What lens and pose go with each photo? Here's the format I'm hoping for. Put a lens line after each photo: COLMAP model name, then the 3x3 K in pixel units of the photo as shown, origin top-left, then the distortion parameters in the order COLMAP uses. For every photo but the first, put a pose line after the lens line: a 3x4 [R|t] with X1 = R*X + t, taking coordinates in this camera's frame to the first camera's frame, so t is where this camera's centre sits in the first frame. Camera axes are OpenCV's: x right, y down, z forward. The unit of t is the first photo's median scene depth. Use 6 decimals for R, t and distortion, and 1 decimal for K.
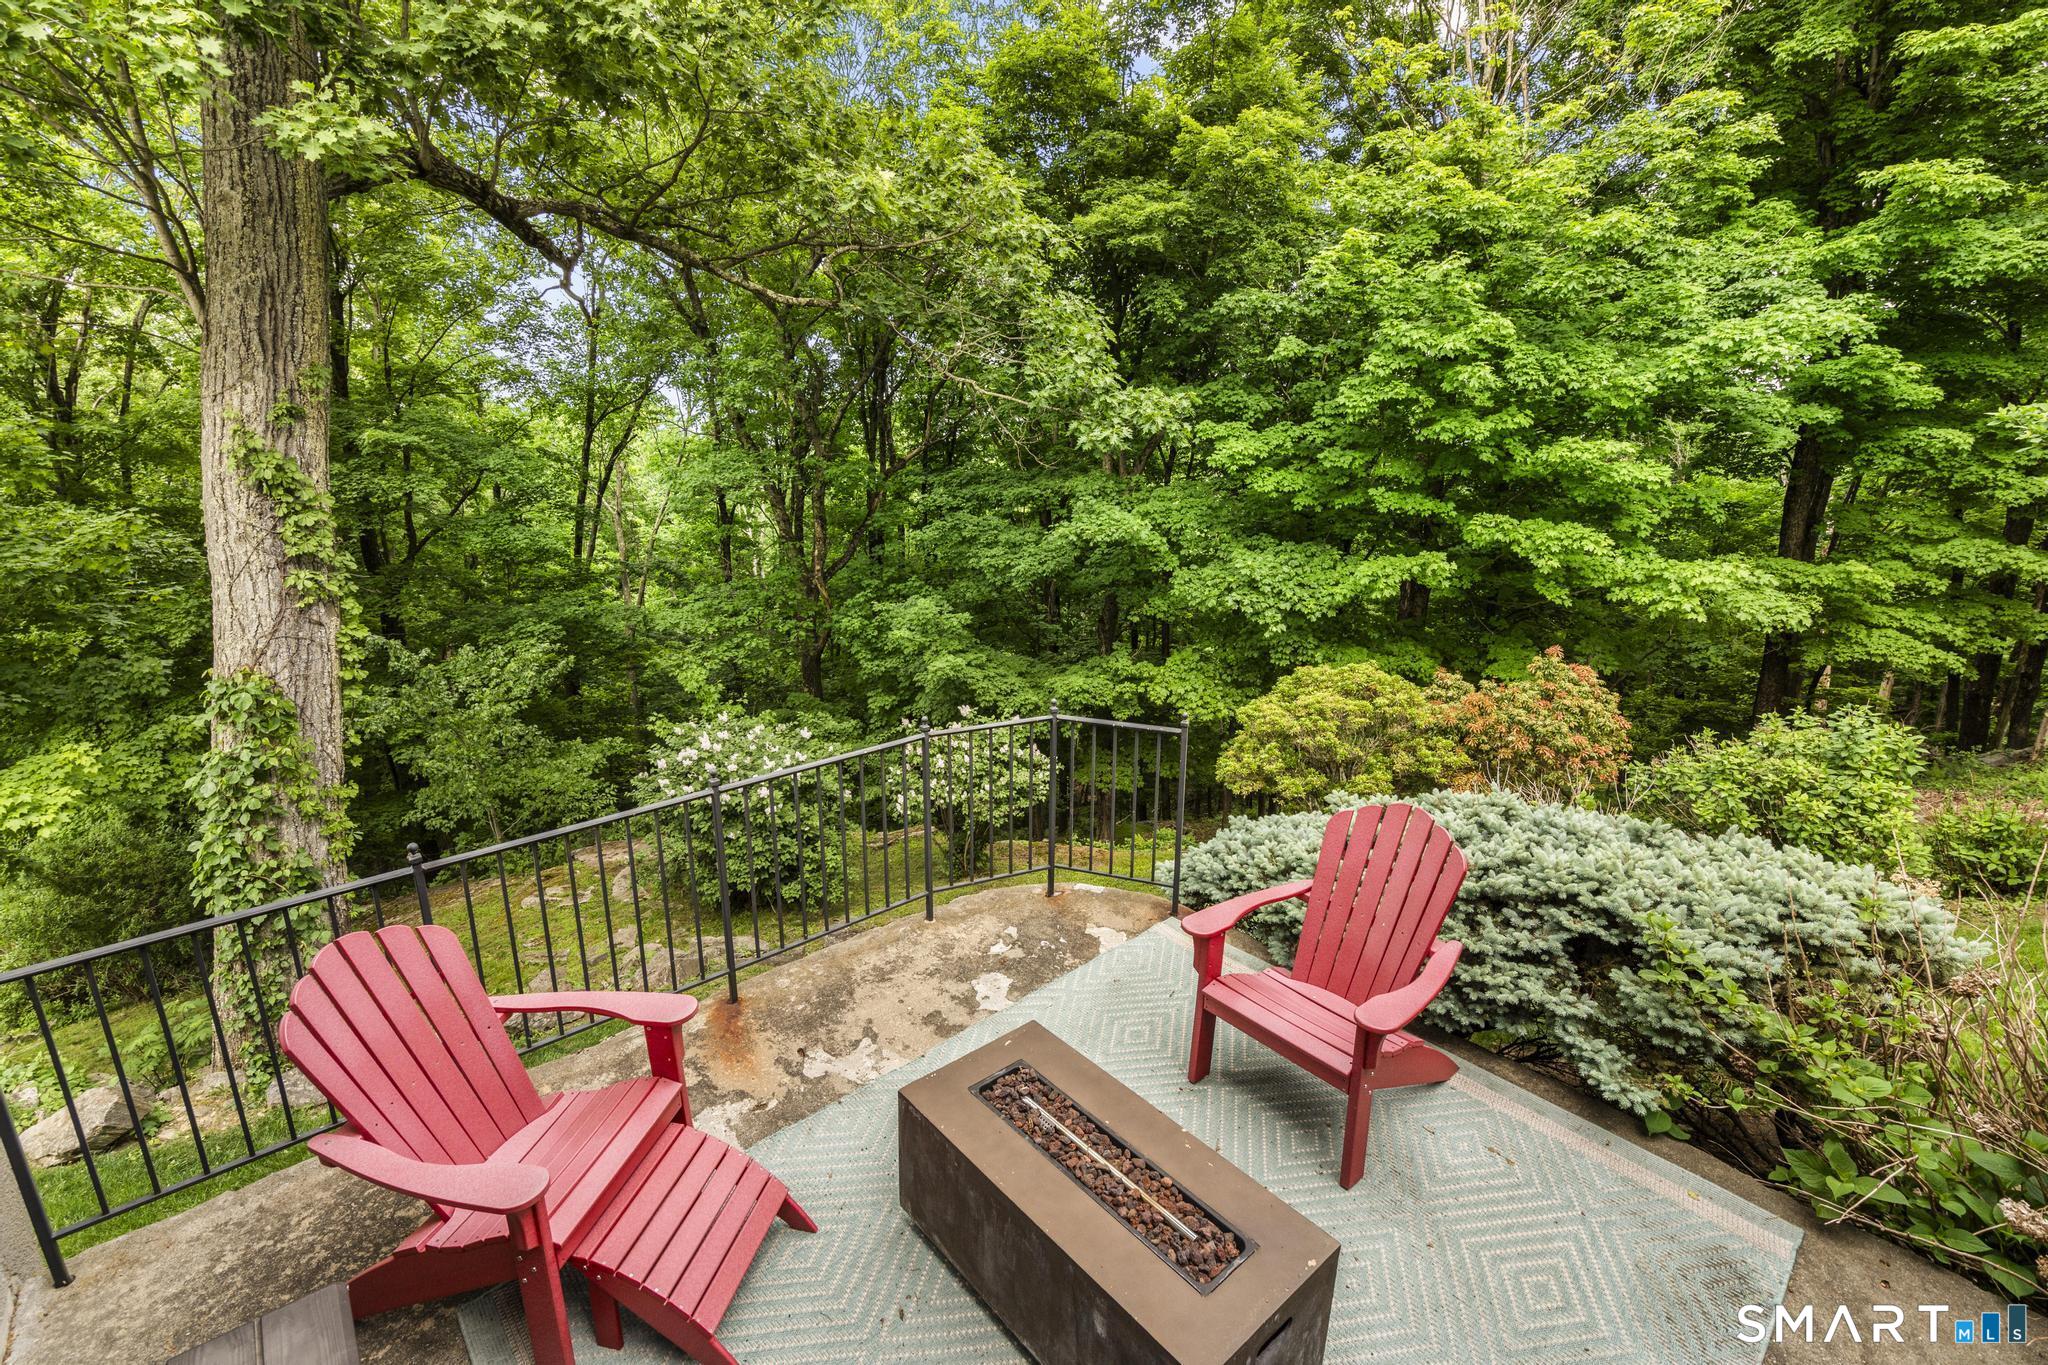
lens RADIAL K [[930.1, 0, 1021.2], [0, 930.1, 688.6], [0, 0, 1]] dist [-0.004835, 0.003407]
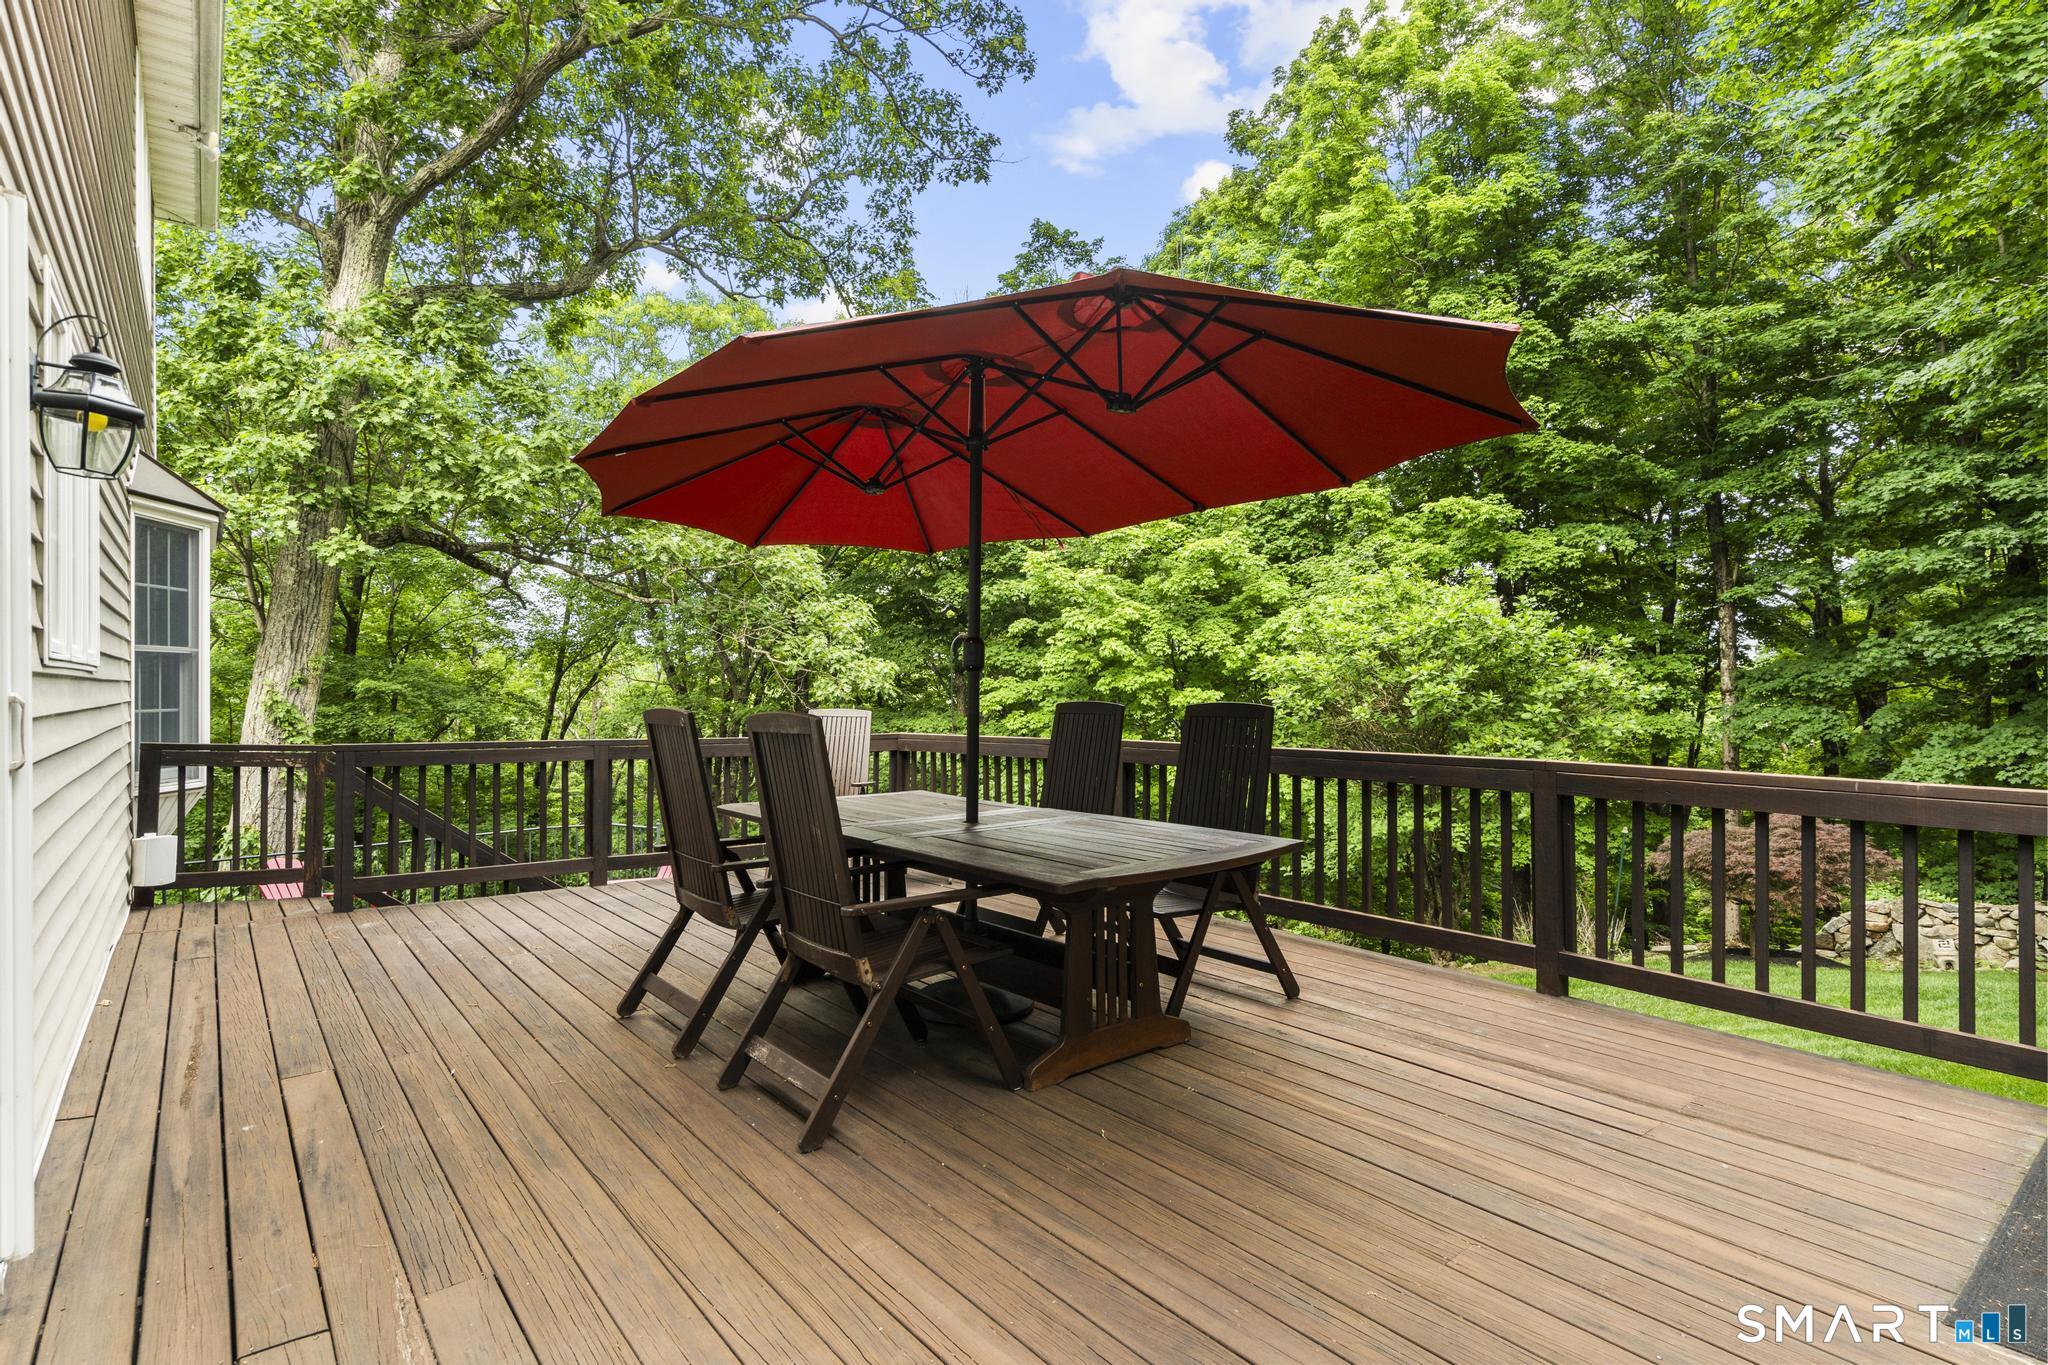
lens RADIAL K [[1028.2, 0, 1025.6], [0, 1028.2, 684.5], [0, 0, 1]] dist [0.004980, 0.000475]
pose [[0.999129, -0.001357, -0.041712, 0.261070], [-0.009166, 0.967935, -0.251035, 0.073160], [0.040715, 0.251198, 0.967079, -0.325389]]
